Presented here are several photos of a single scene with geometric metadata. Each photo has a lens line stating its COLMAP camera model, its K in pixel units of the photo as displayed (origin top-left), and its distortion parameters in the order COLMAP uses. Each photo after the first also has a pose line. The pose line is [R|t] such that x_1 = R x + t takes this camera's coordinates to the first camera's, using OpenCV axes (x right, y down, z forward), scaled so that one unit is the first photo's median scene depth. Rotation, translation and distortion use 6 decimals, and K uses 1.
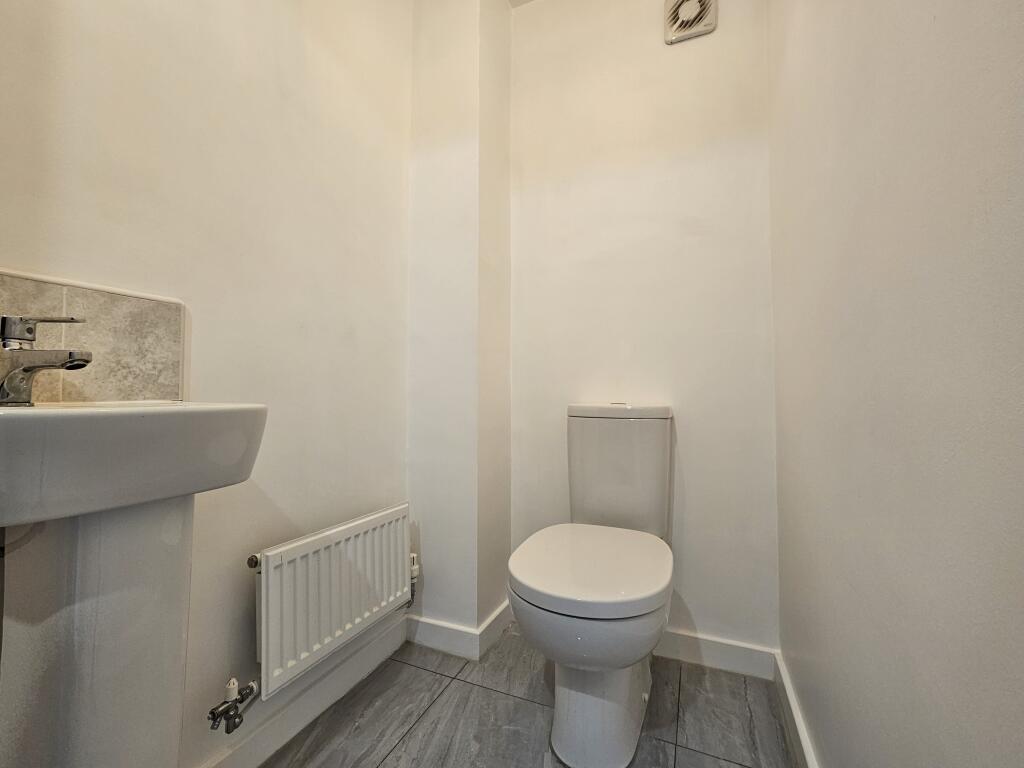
lens RADIAL K [[431.4, 0, 513.3], [0, 431.4, 382.0], [0, 0, 1]] dist [0.001647, 0.000111]
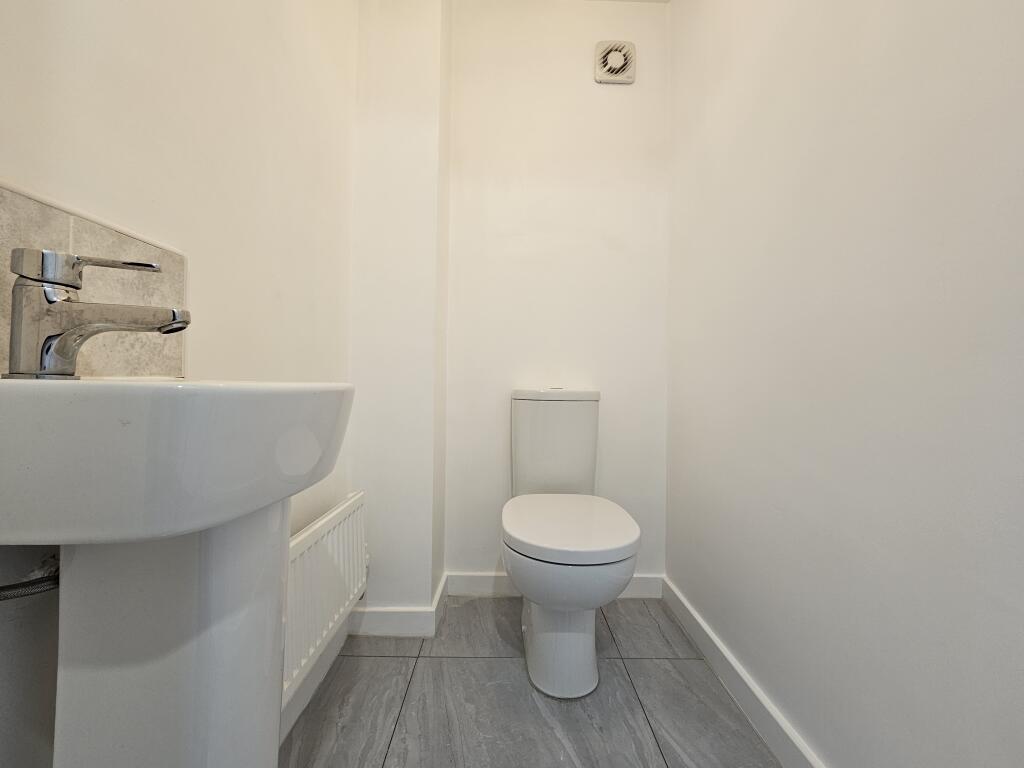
lens RADIAL K [[420.6, 0, 512.1], [0, 420.6, 381.7], [0, 0, 1]] dist [-0.000463, 0.000824]
pose [[0.913851, 0.015247, 0.405764, -0.538059], [-0.027046, 0.999361, 0.023359, 0.016065], [-0.405149, -0.032321, 0.913679, 0.043830]]
